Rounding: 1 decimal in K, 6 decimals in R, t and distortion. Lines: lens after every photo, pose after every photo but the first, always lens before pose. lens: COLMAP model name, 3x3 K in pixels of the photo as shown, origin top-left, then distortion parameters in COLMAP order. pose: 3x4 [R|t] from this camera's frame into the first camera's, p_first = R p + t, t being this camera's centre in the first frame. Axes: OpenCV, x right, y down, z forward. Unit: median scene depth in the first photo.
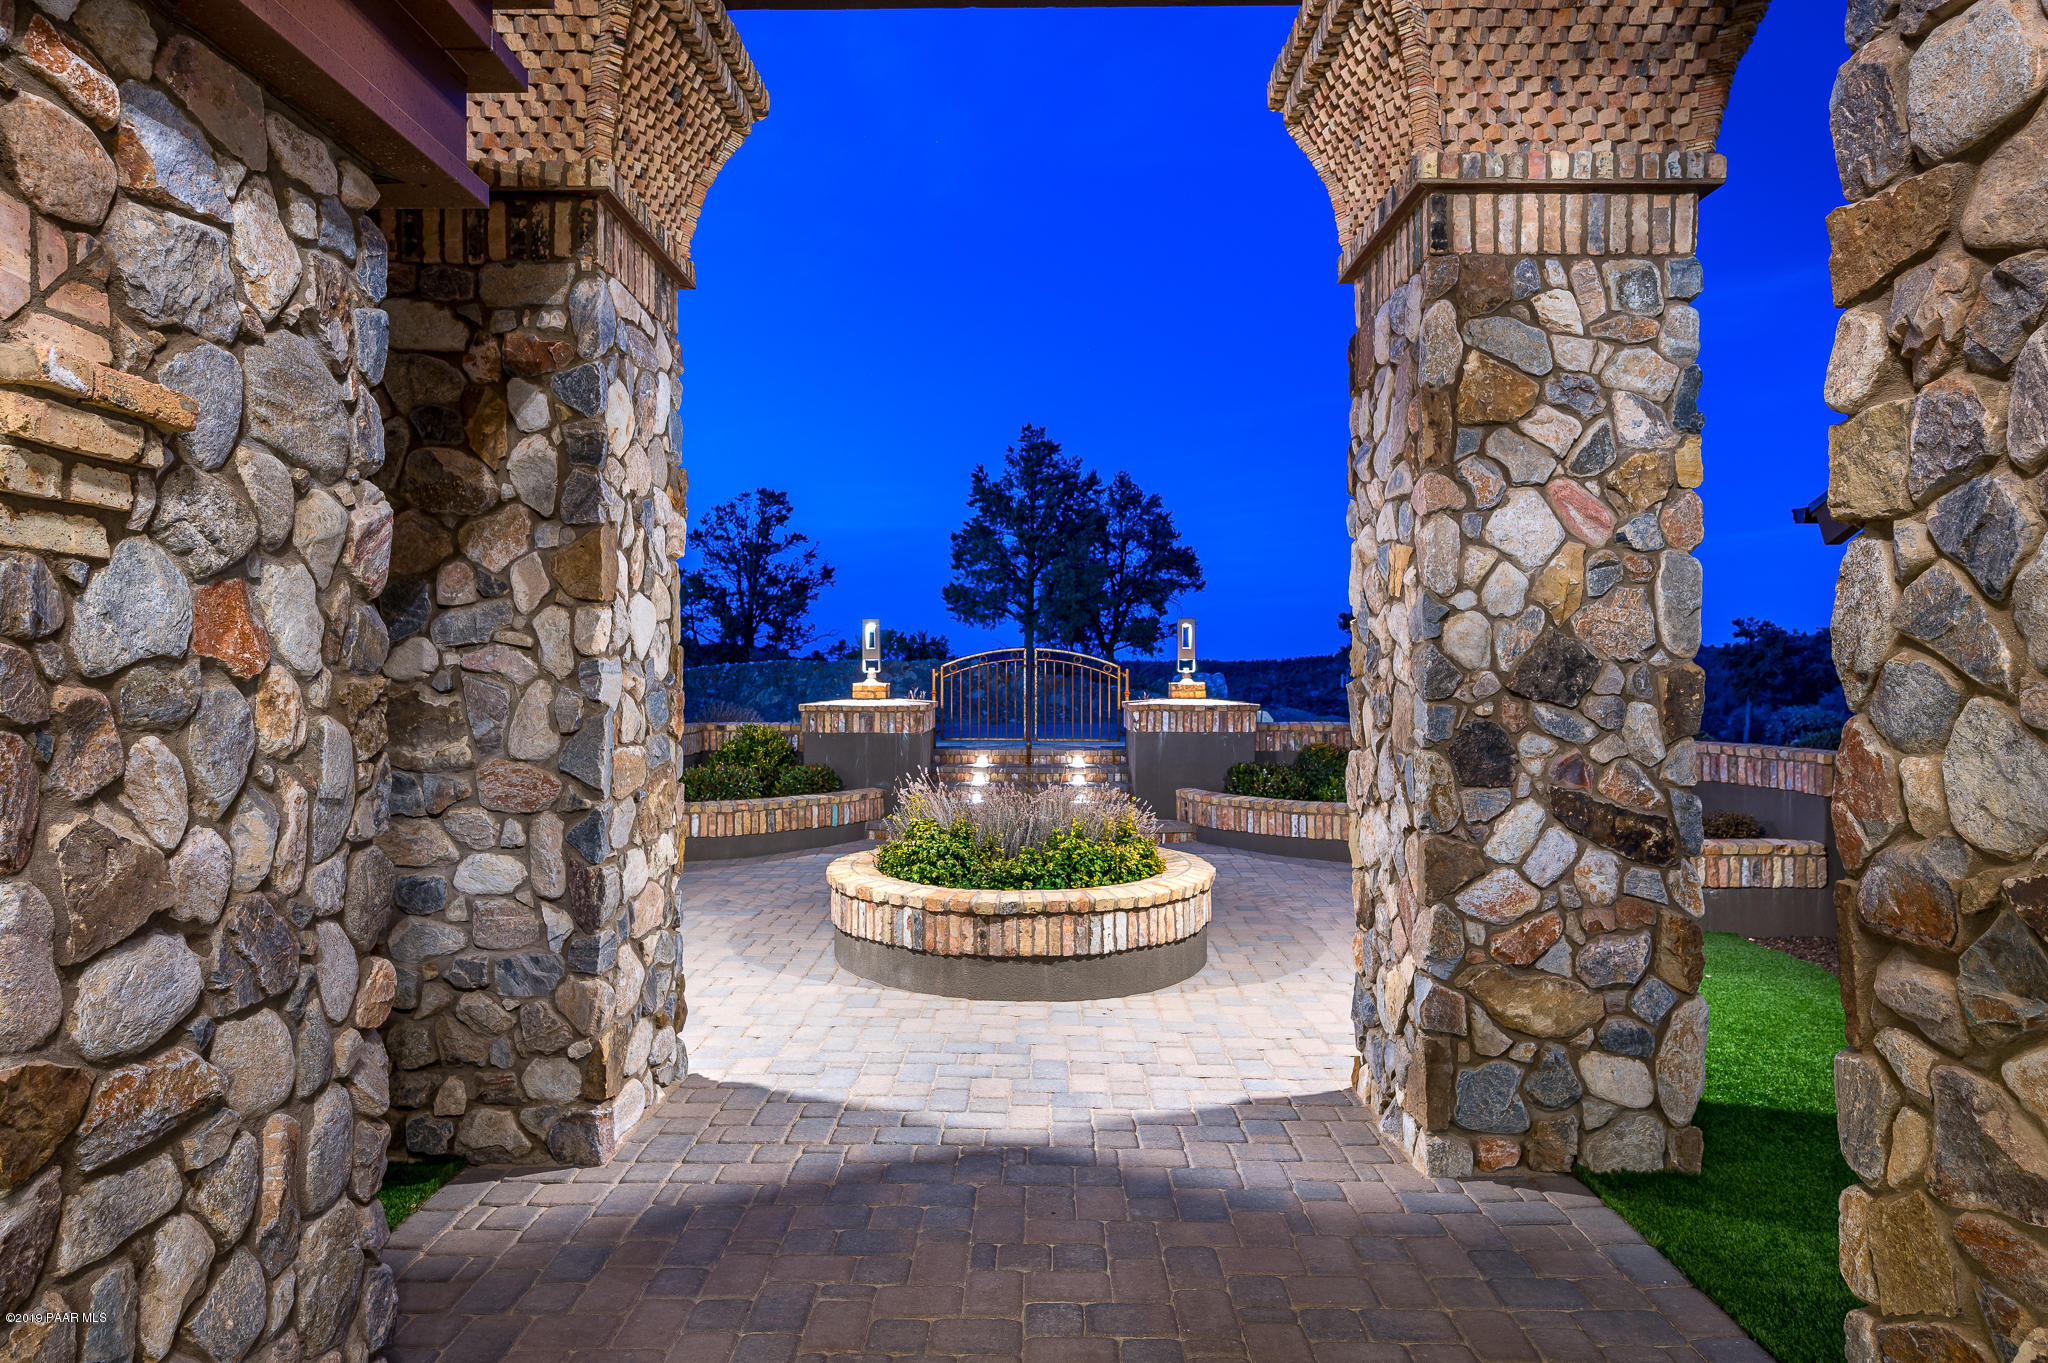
lens RADIAL K [[1179.6, 0, 1023.7], [0, 1179.6, 681.1], [0, 0, 1]] dist [0.000827, 0.000027]
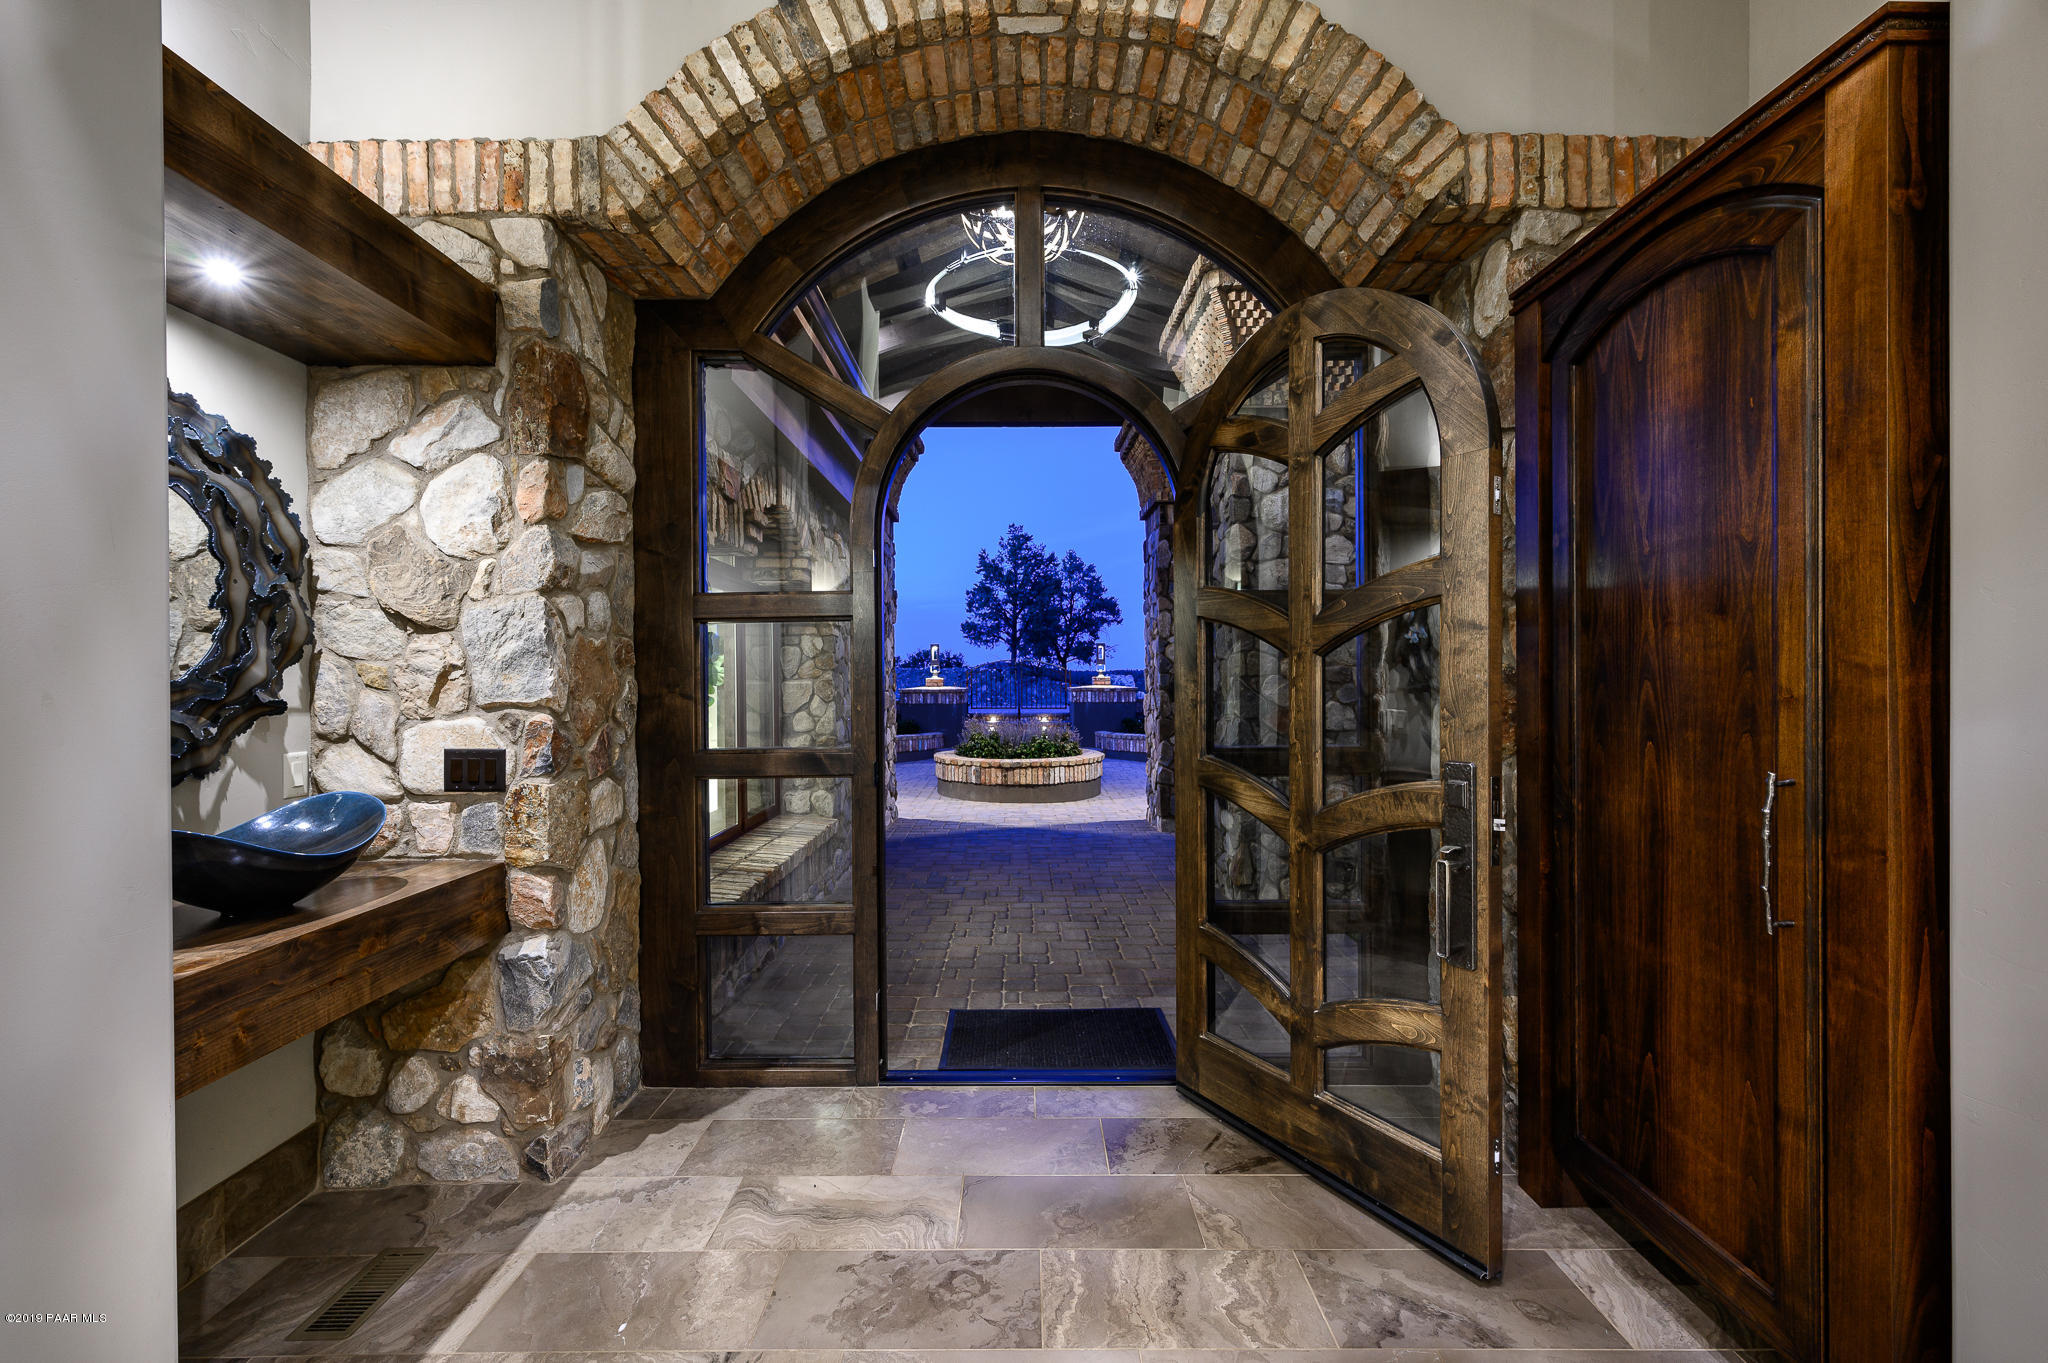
lens RADIAL K [[887.7, 0, 1023.6], [0, 887.7, 679.4], [0, 0, 1]] dist [0.003666, 0.000233]
pose [[0.999720, -0.005059, 0.023101, -0.010866], [0.005263, 0.999948, -0.008777, 0.009501], [-0.023055, 0.008896, 0.999695, -0.234913]]
